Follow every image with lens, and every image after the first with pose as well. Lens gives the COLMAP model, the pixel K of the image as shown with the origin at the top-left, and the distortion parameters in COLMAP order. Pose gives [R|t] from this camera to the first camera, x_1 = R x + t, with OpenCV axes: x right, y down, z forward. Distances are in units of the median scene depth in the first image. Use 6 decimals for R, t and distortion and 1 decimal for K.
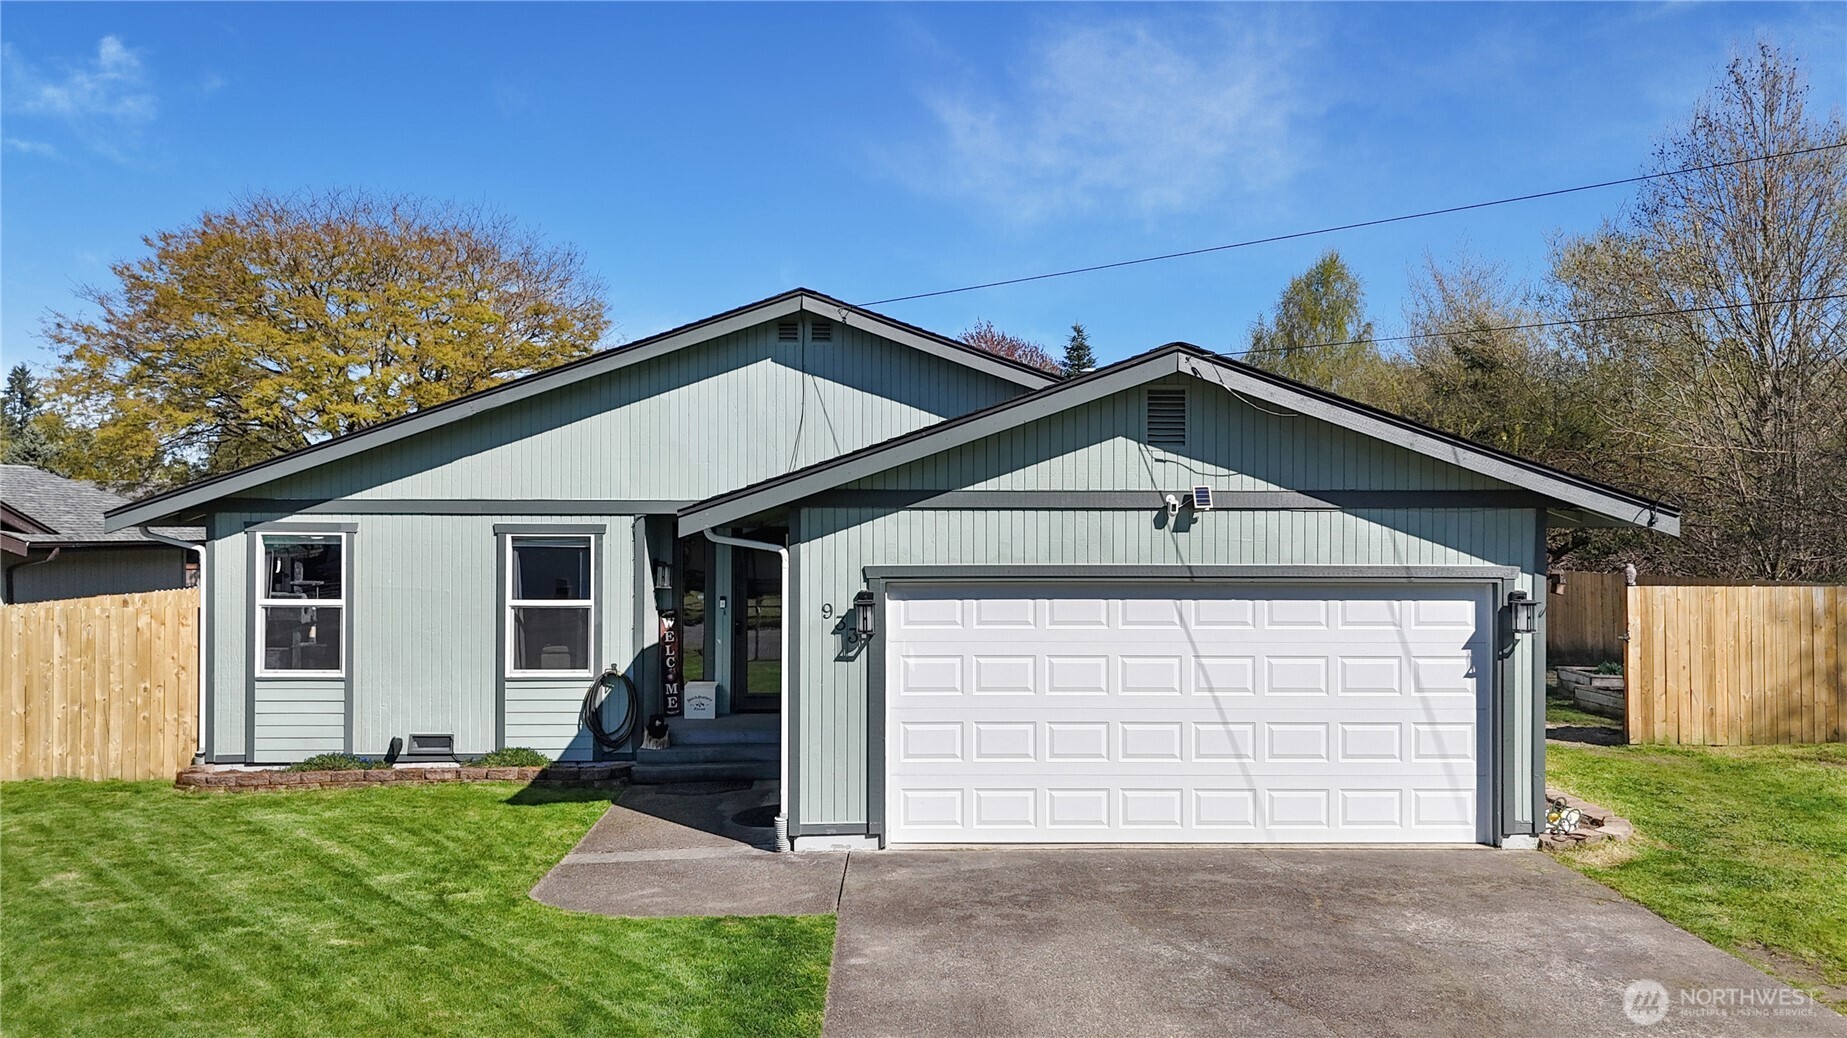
lens RADIAL K [[1369.3, 0, 925.6], [0, 1369.3, 525.8], [0, 0, 1]] dist [0.041282, -0.006128]
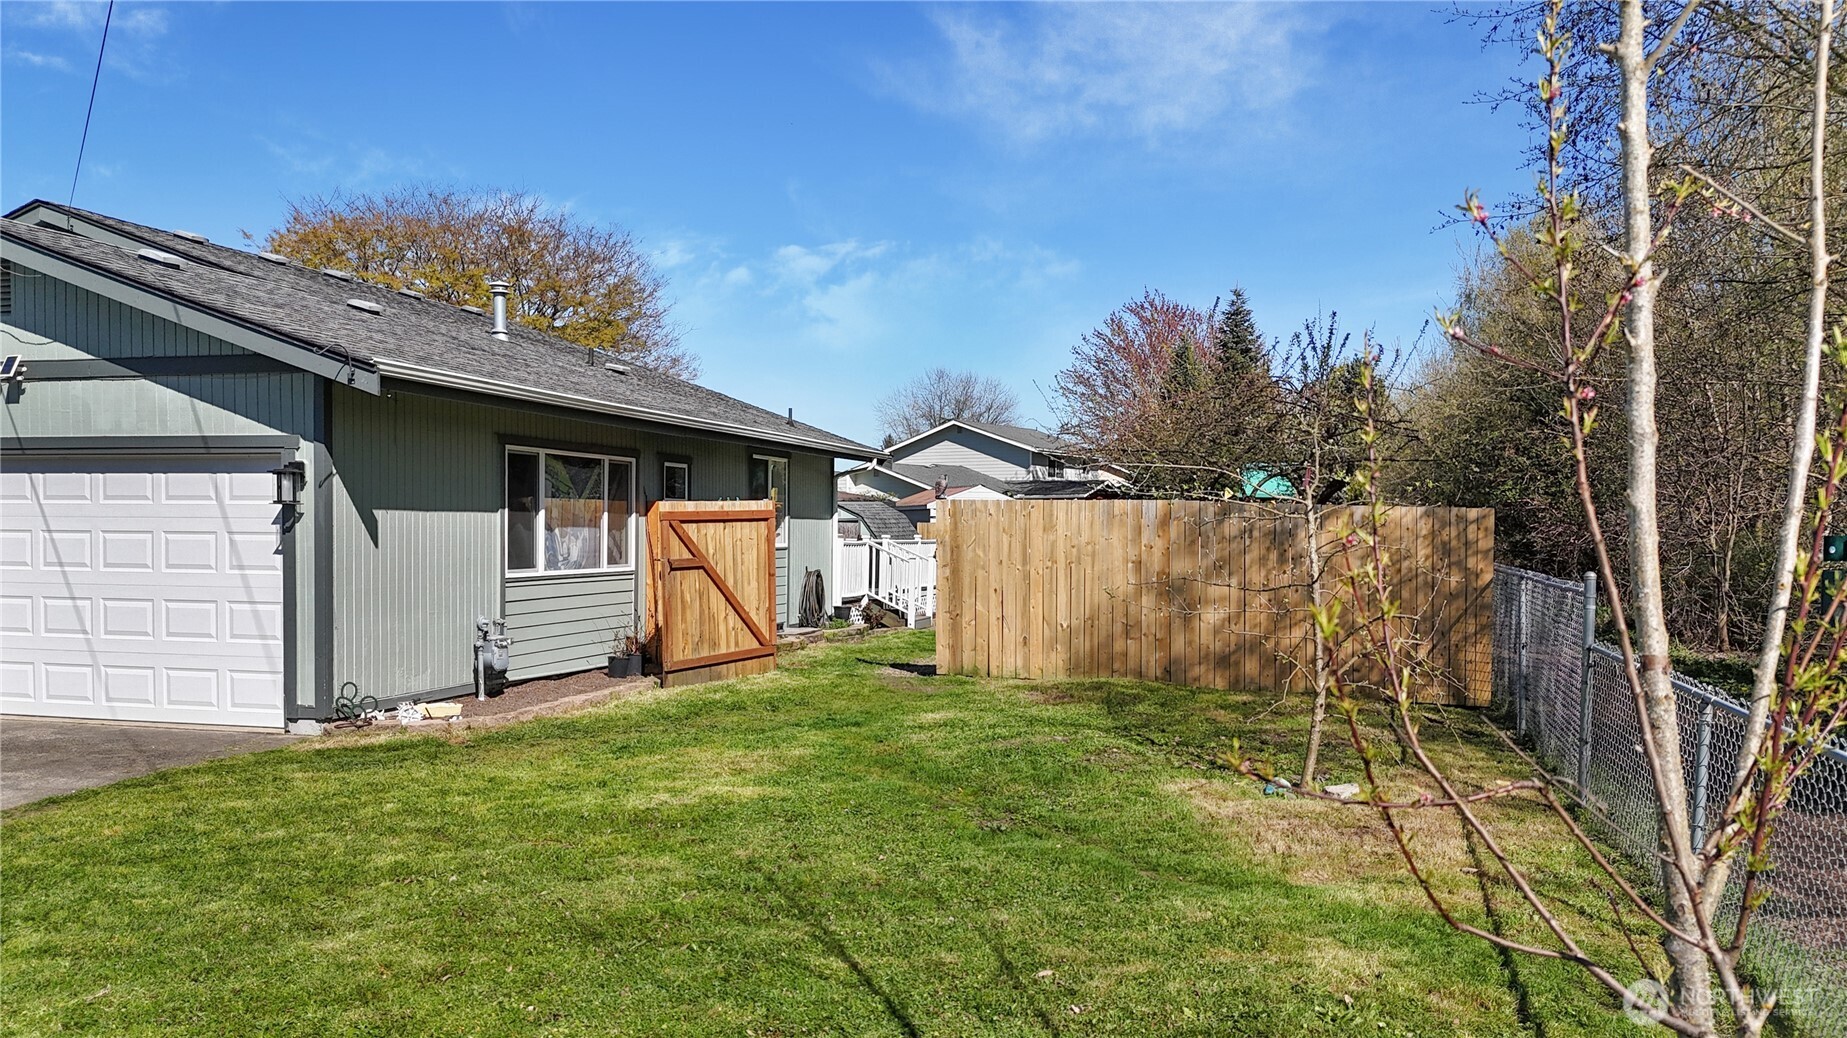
lens RADIAL K [[1385.0, 0, 936.9], [0, 1385.0, 528.0], [0, 0, 1]] dist [0.075400, -0.071916]
pose [[0.961004, 0.007152, -0.276443, 1.094956], [-0.006105, 0.999971, 0.004650, 0.084742], [0.276468, -0.002781, 0.961019, 0.198272]]
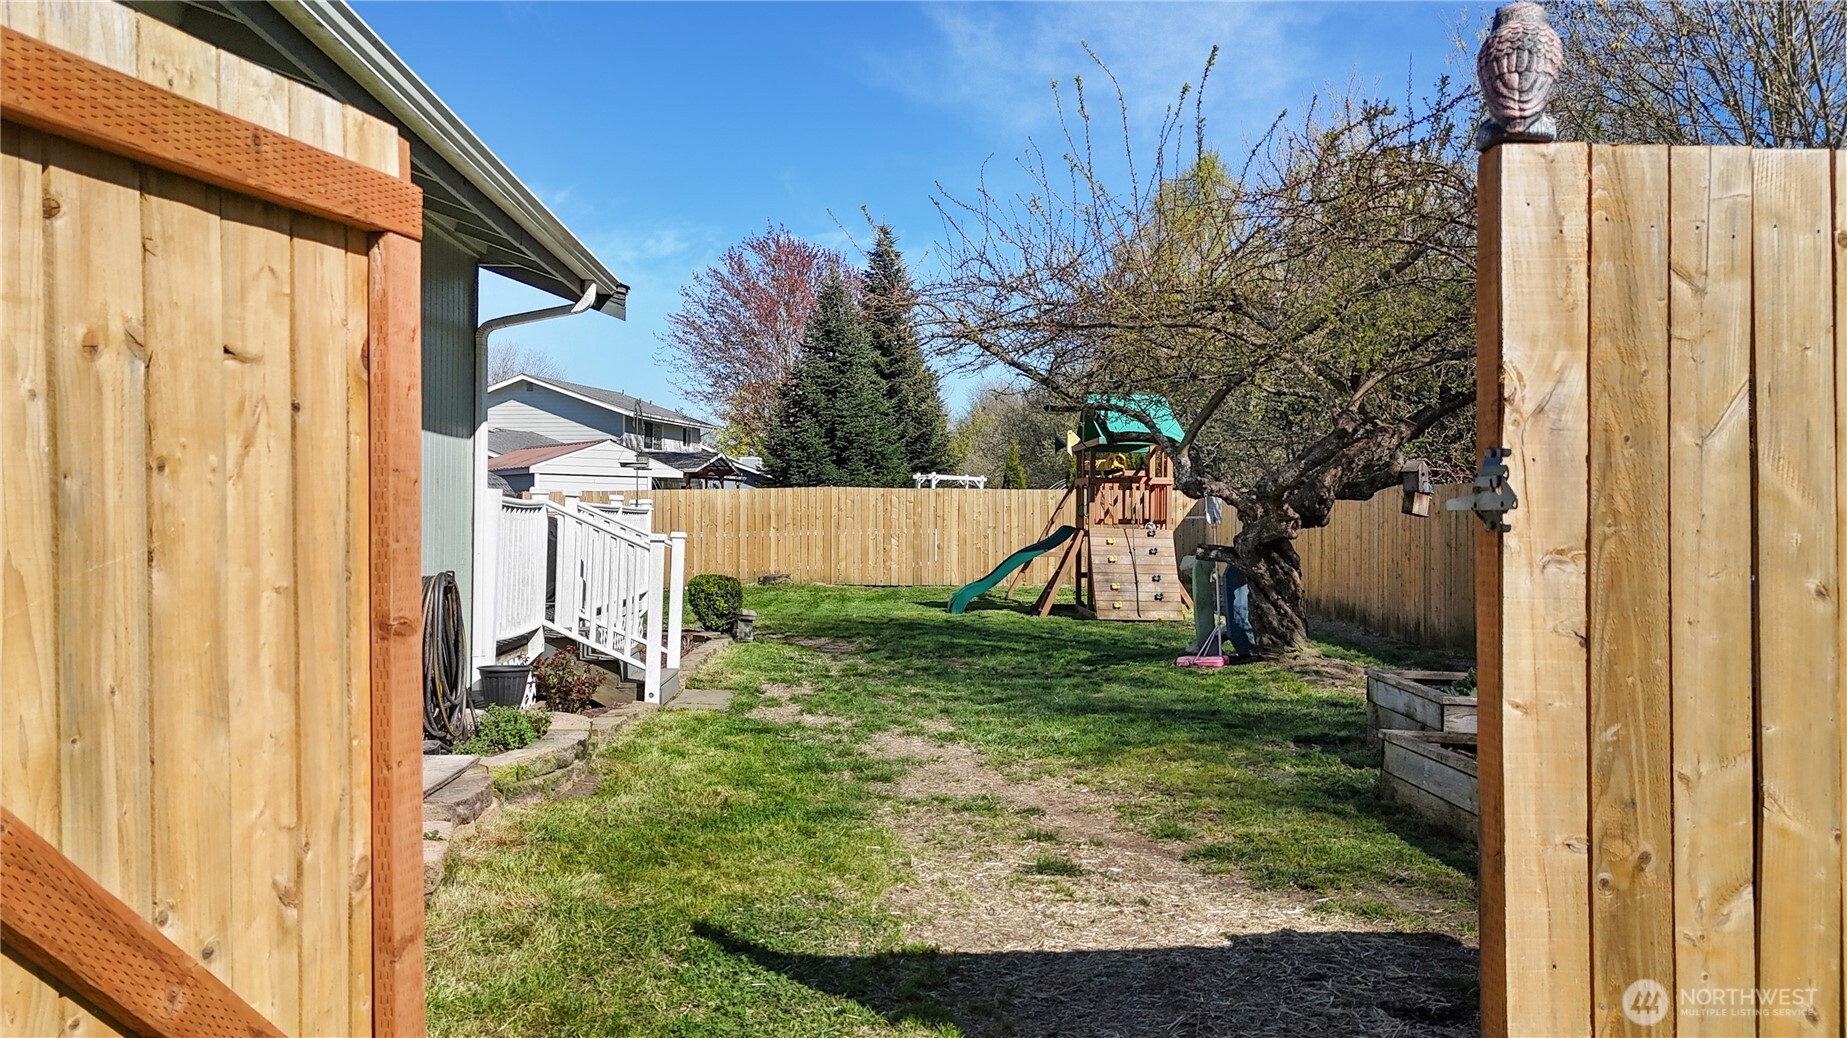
lens RADIAL K [[1385.0, 0, 936.9], [0, 1385.0, 528.0], [0, 0, 1]] dist [0.075400, -0.071916]
pose [[0.998799, 0.007693, 0.048379, 0.638988], [-0.008173, 0.999919, 0.009743, 0.120019], [-0.048300, -0.010127, 0.998782, 1.238465]]
